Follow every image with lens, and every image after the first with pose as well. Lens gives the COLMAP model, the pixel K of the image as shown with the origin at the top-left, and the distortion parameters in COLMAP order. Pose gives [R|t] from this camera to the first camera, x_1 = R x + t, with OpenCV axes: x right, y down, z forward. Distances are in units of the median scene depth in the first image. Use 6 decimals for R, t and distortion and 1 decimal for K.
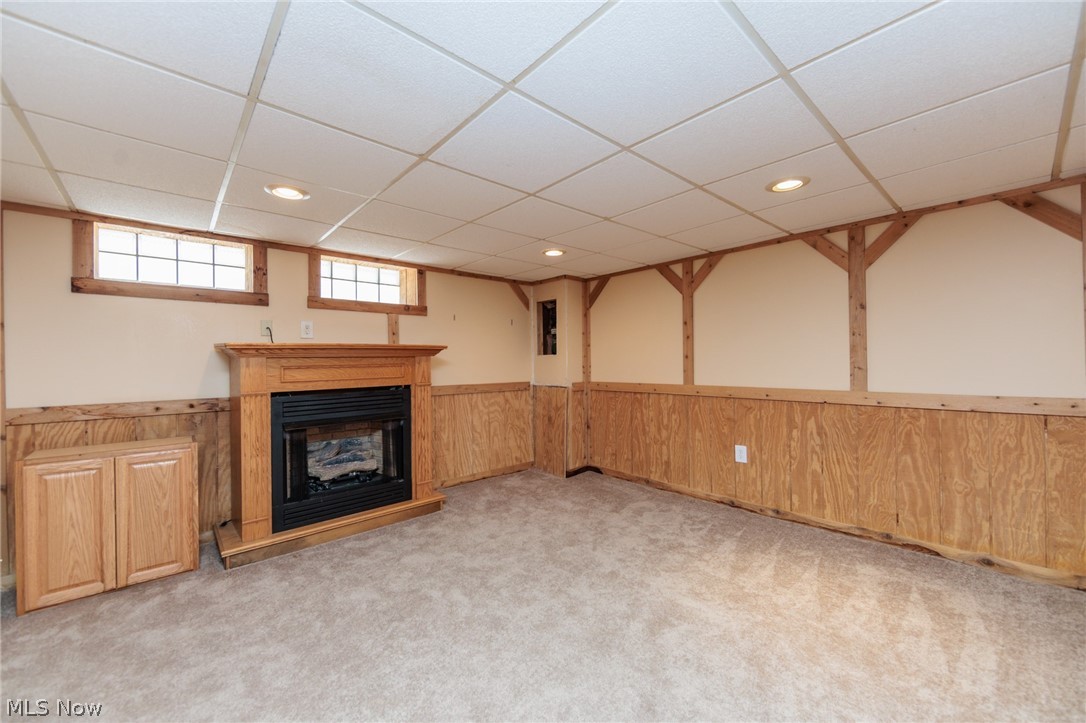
lens RADIAL K [[423.4, 0, 543.9], [0, 423.4, 360.6], [0, 0, 1]] dist [-0.003302, 0.000025]
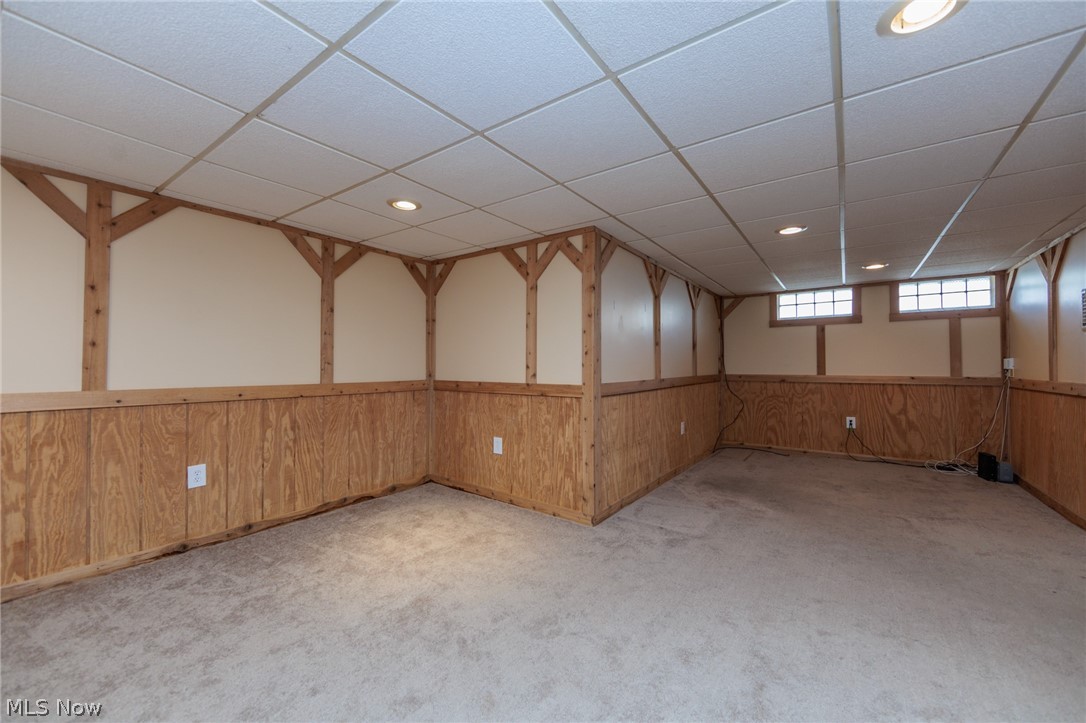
lens RADIAL K [[423.4, 0, 543.9], [0, 423.4, 360.6], [0, 0, 1]] dist [-0.003302, 0.000025]
pose [[-0.212243, 0.020670, 0.976998, -0.461943], [-0.003078, 0.999757, -0.021820, 0.030825], [-0.977212, -0.007638, -0.212128, 0.617334]]
